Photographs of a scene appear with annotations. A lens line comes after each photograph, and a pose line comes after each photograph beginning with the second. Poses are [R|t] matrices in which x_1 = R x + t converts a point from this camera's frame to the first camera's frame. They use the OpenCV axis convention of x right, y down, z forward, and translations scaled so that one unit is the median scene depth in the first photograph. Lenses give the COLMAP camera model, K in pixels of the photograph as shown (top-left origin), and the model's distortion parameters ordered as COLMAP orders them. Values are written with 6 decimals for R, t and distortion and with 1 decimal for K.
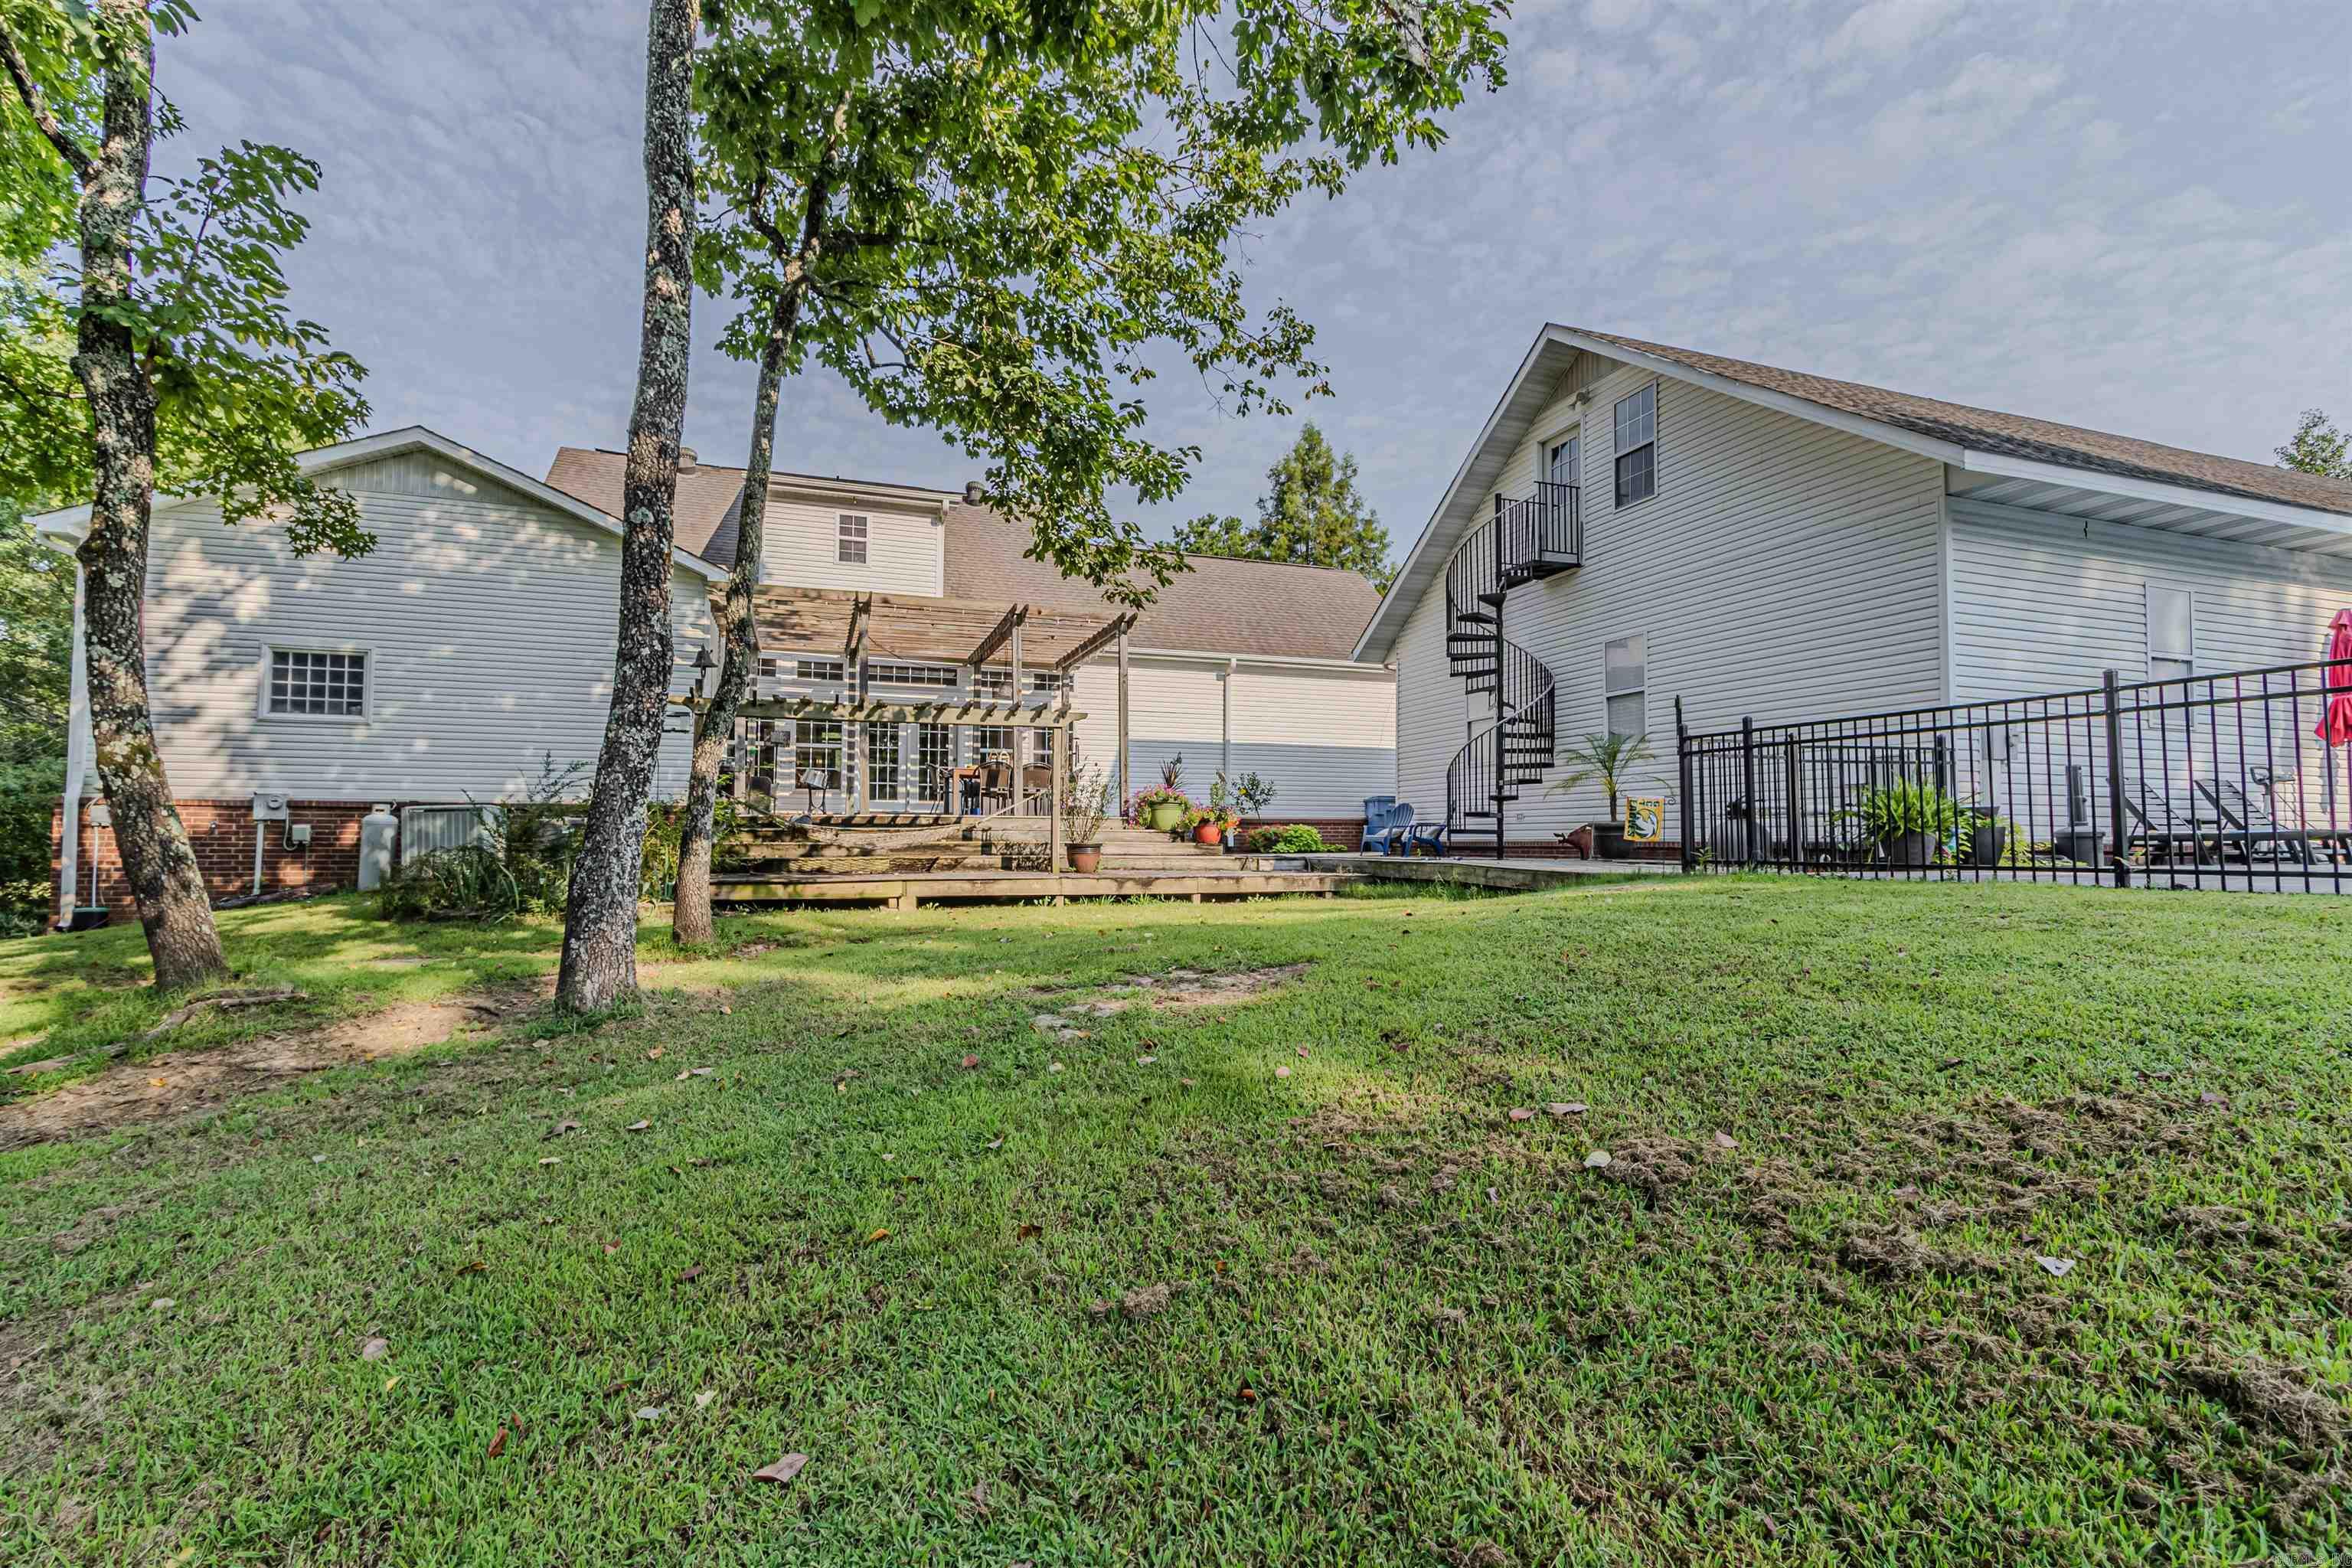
lens RADIAL K [[1110.4, 0, 1175.3], [0, 1110.4, 777.5], [0, 0, 1]] dist [0.010499, -0.003427]
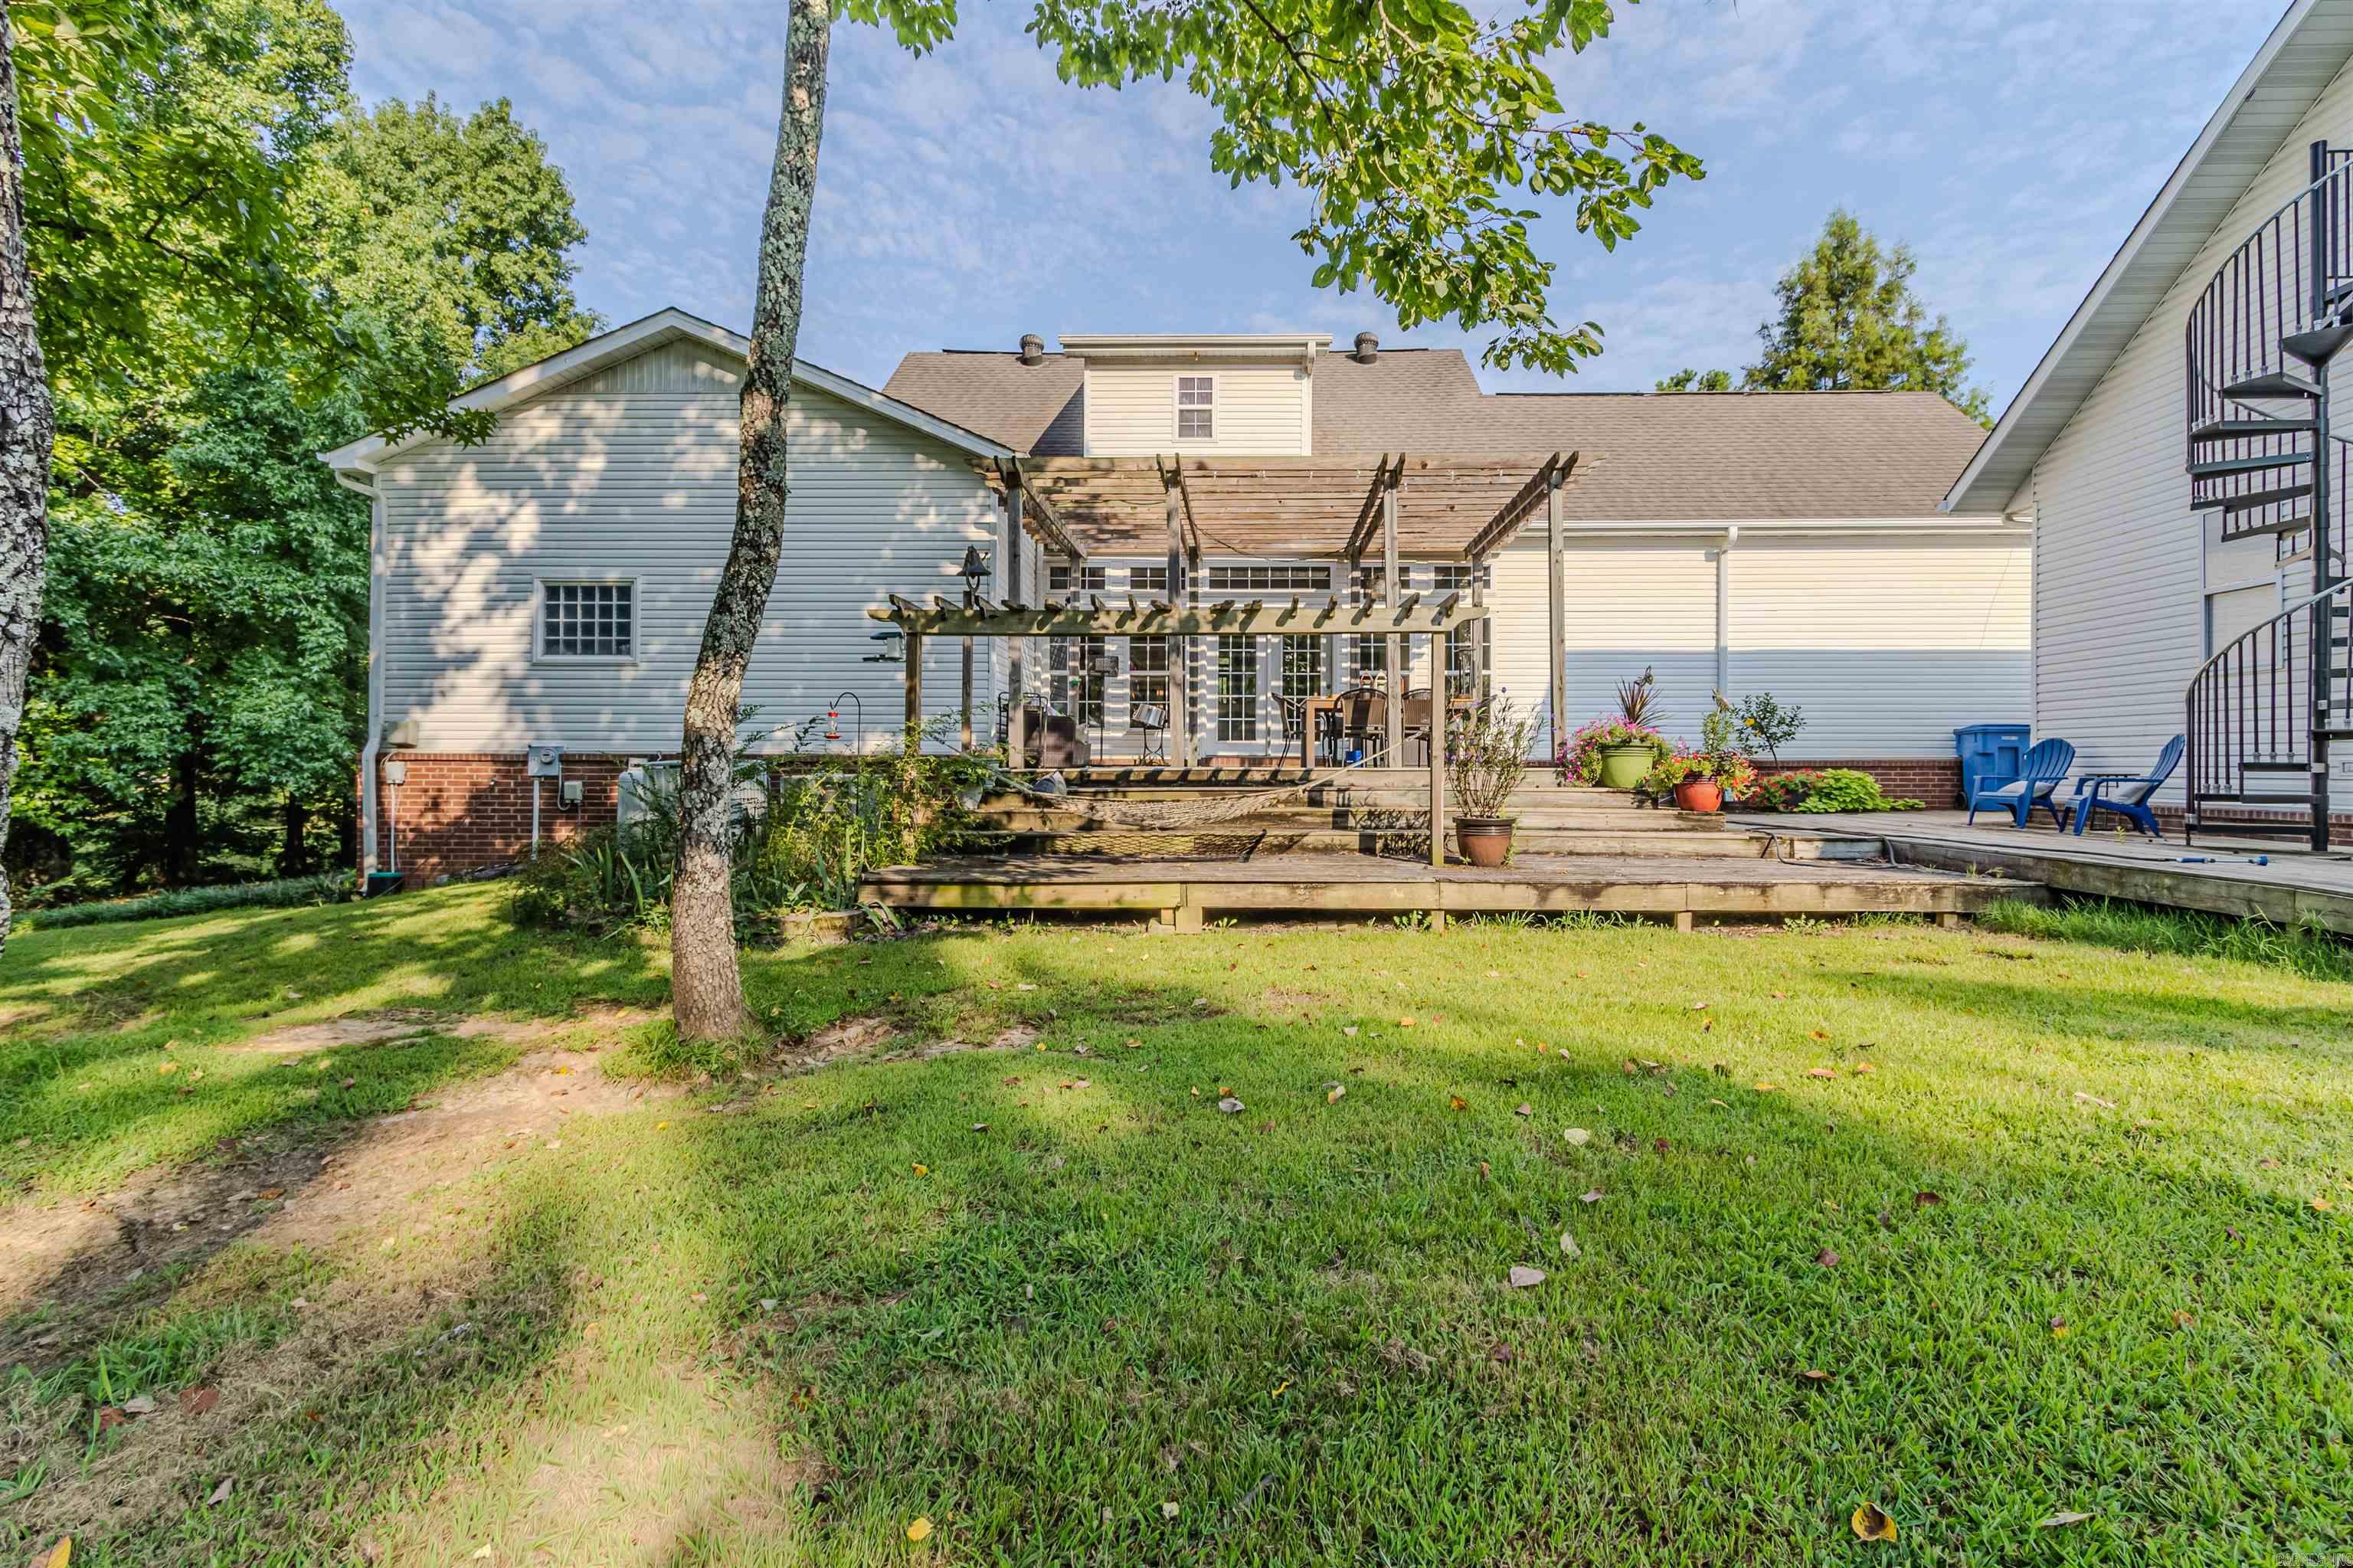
lens RADIAL K [[1110.9, 0, 1191.8], [0, 1110.9, 745.9], [0, 0, 1]] dist [0.010499, -0.003427]
pose [[0.927162, -0.005791, -0.374616, -0.000932], [0.020925, 0.999120, 0.036343, -0.006098], [0.374076, -0.041535, 0.926468, 0.321320]]
